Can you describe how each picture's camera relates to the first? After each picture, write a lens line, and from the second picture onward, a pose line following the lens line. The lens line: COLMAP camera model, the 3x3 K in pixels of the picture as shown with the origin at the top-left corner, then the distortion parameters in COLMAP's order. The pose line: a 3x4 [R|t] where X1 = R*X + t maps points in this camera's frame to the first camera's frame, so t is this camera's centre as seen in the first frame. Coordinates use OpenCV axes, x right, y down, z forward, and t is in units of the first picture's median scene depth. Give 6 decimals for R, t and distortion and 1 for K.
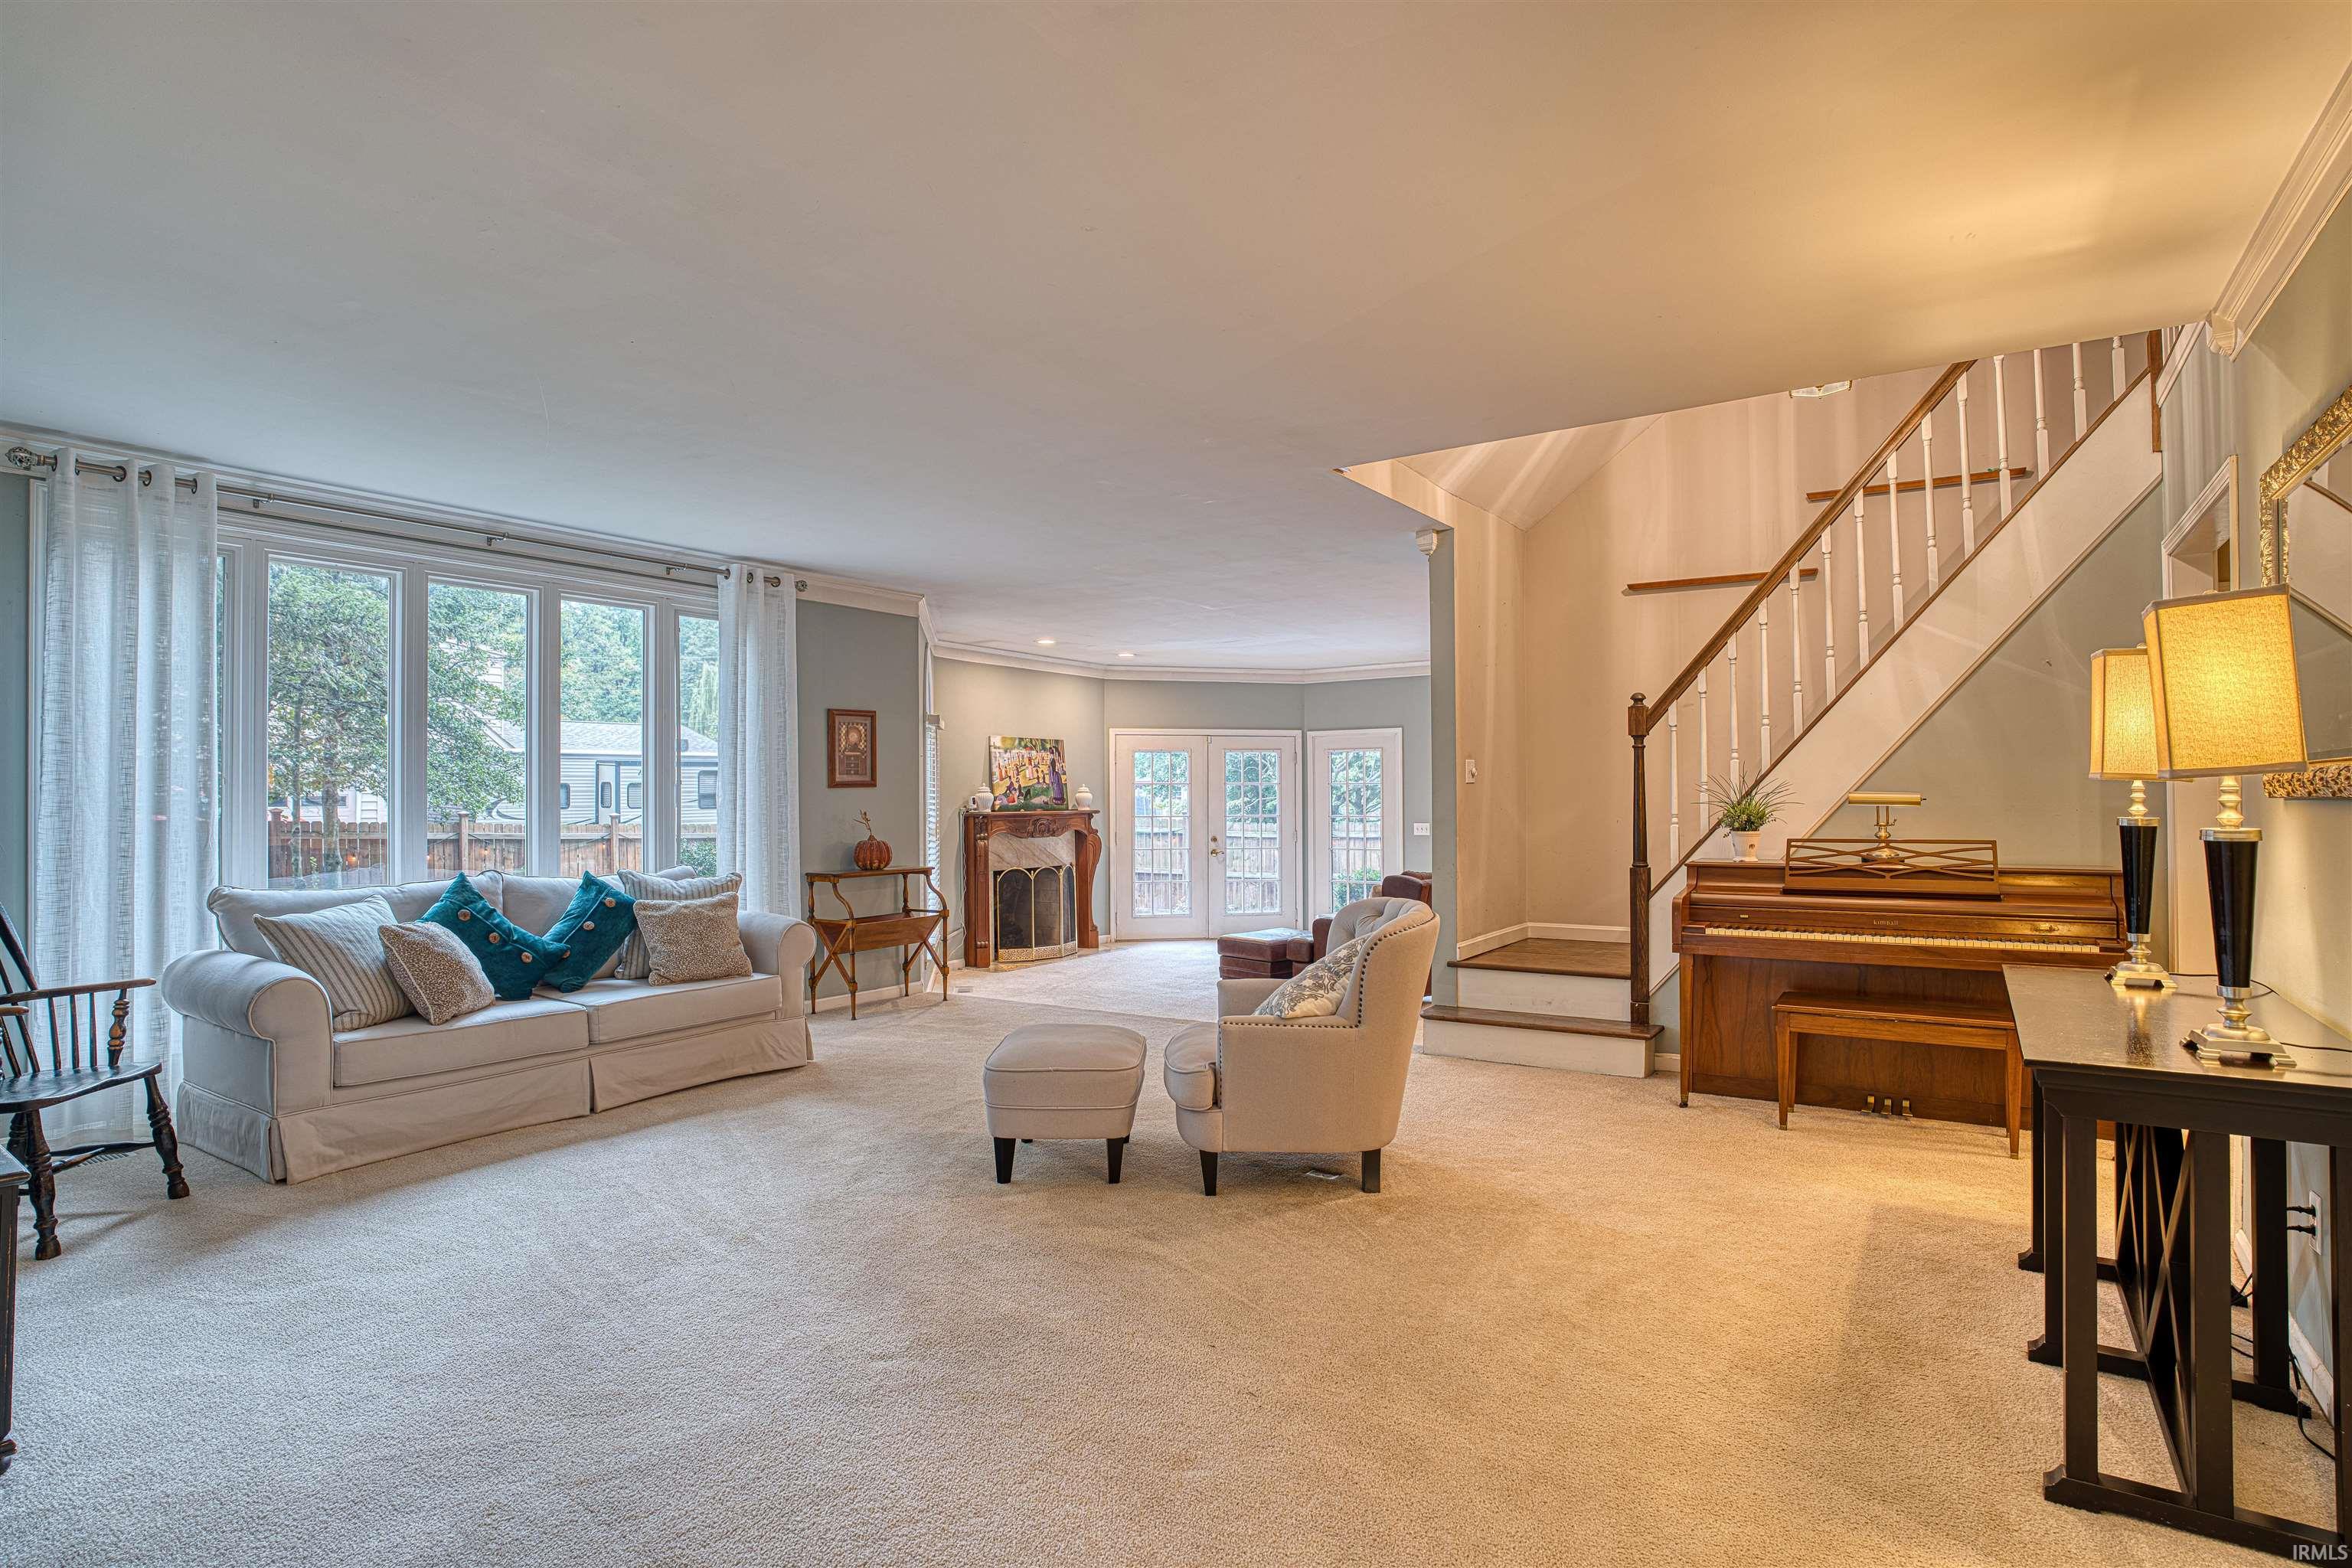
lens RADIAL K [[1206.3, 0, 1180.6], [0, 1206.3, 801.0], [0, 0, 1]] dist [-0.049615, 0.012590]
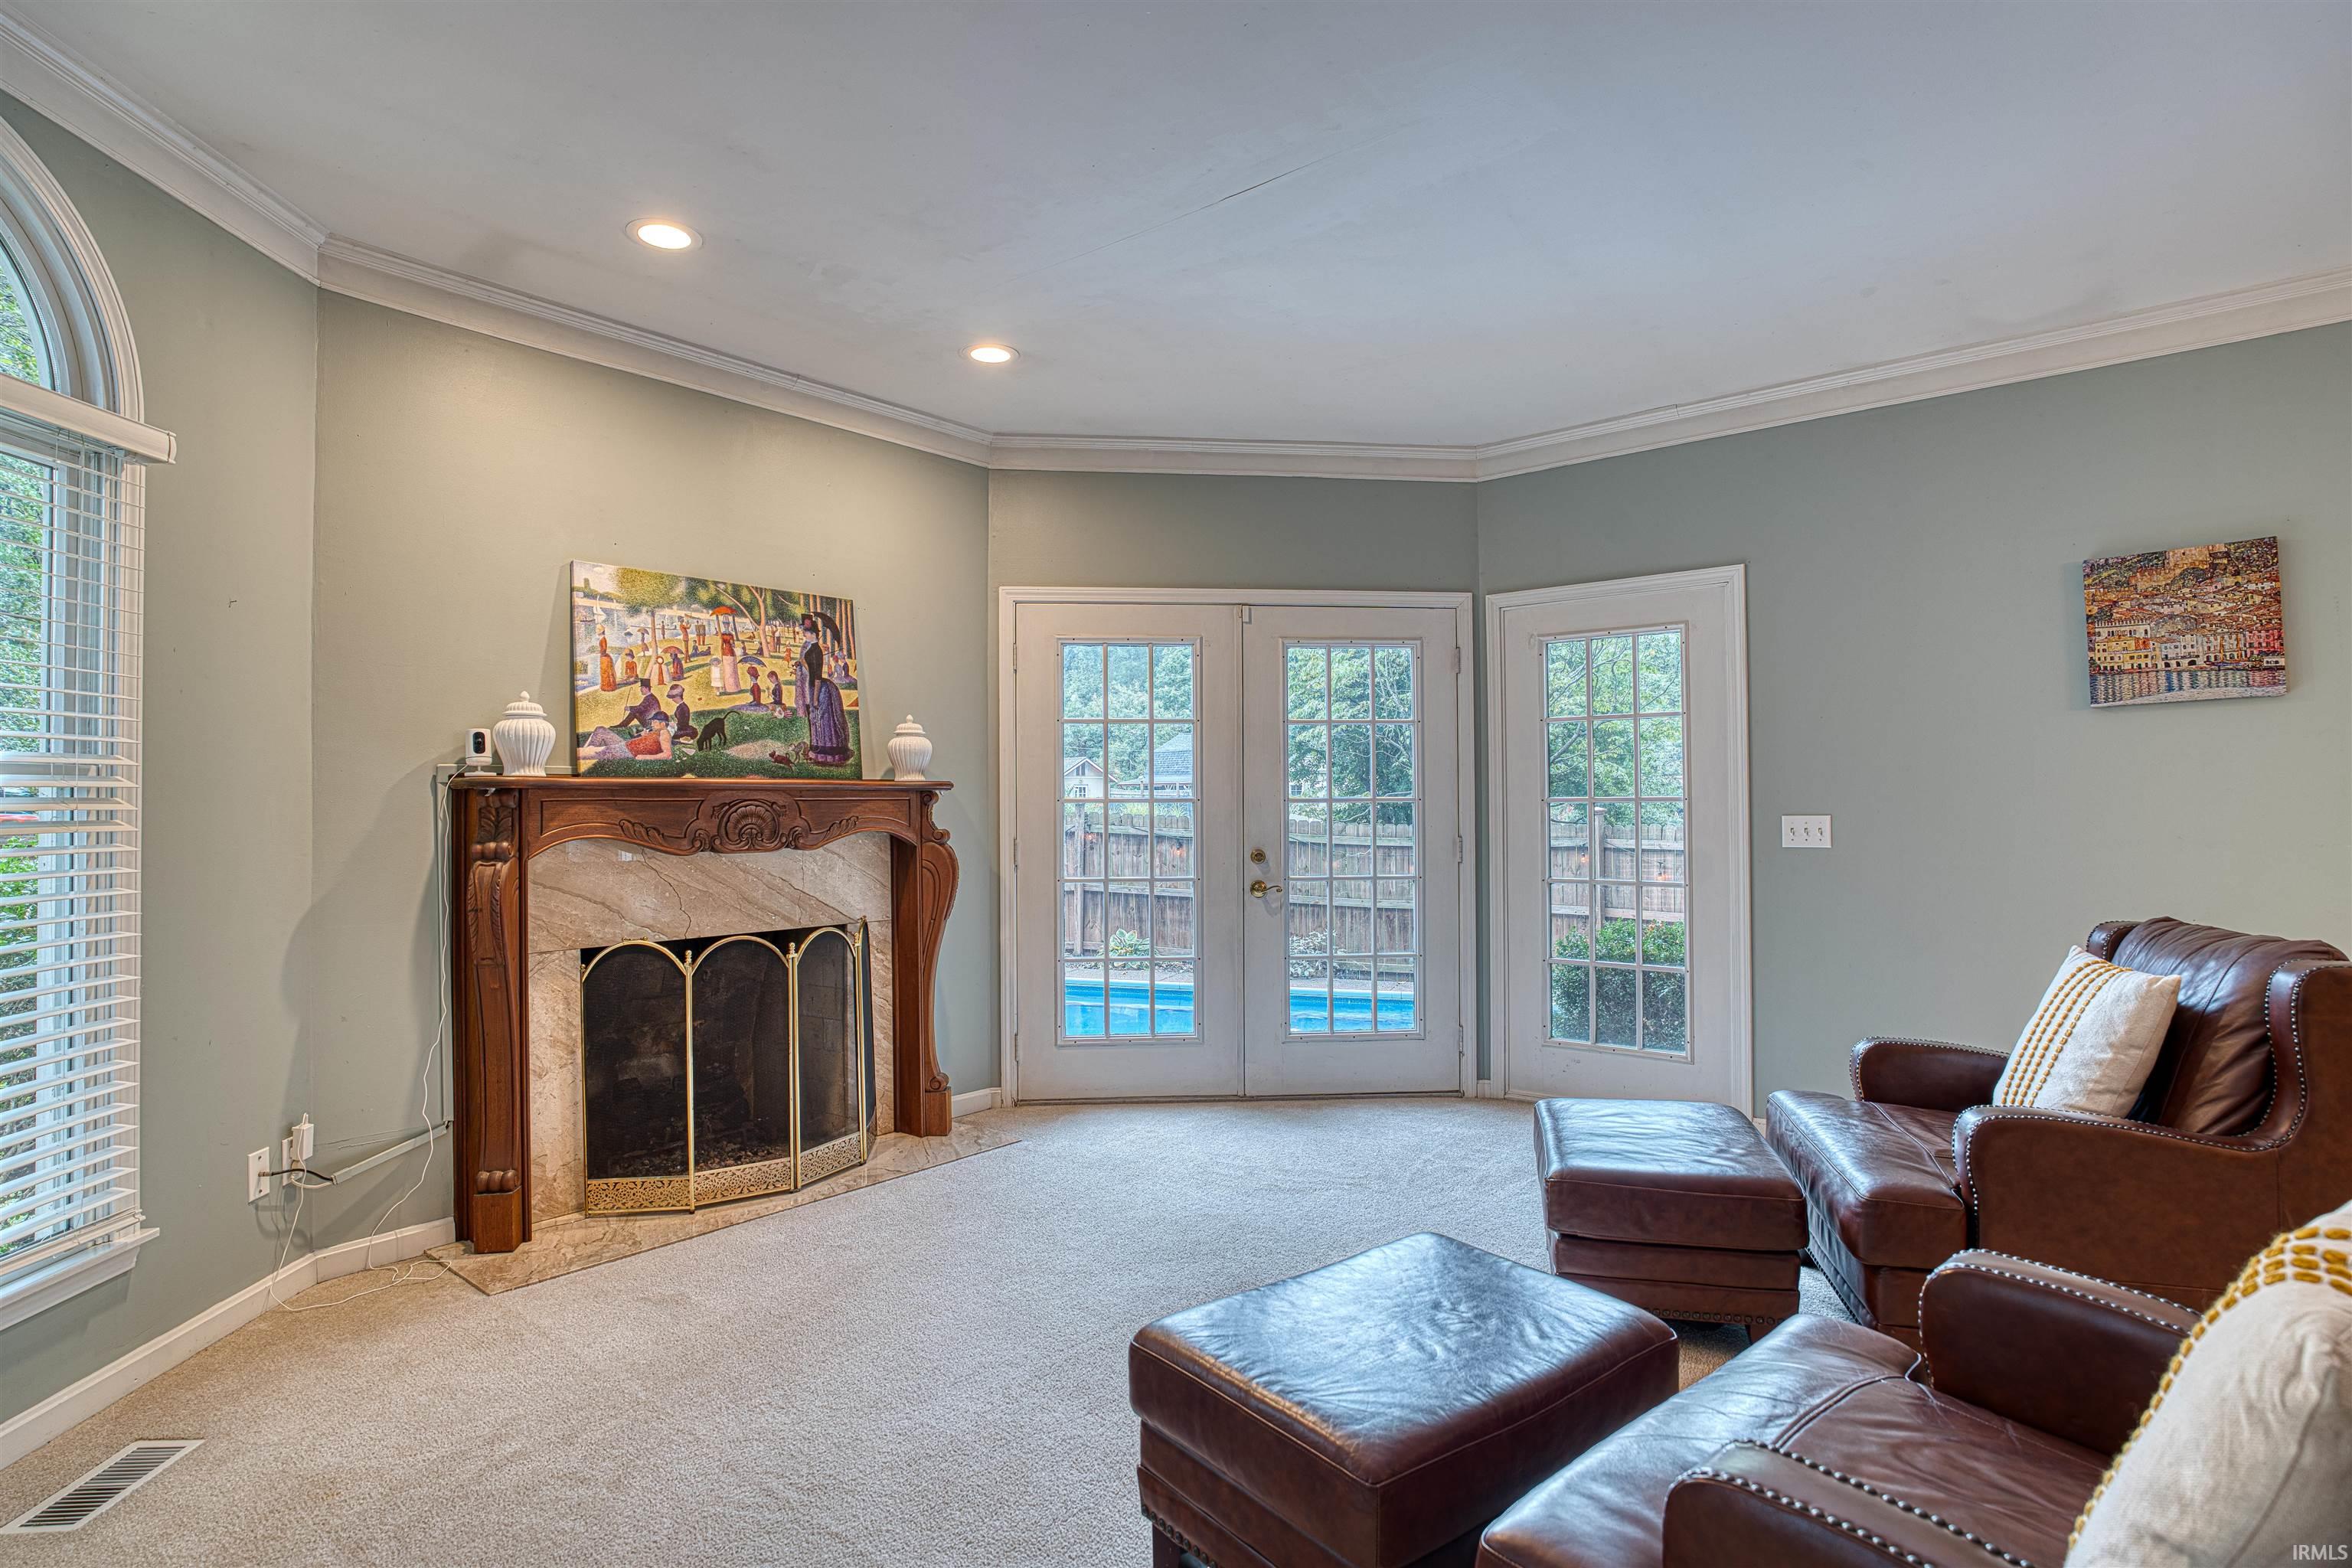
lens RADIAL K [[1206.3, 0, 1180.6], [0, 1206.3, 801.0], [0, 0, 1]] dist [-0.049615, 0.012590]
pose [[0.993613, 0.000112, -0.112840, 0.052087], [-0.000719, 0.999985, -0.005342, 0.016208], [0.112838, 0.005389, 0.993599, 0.633546]]
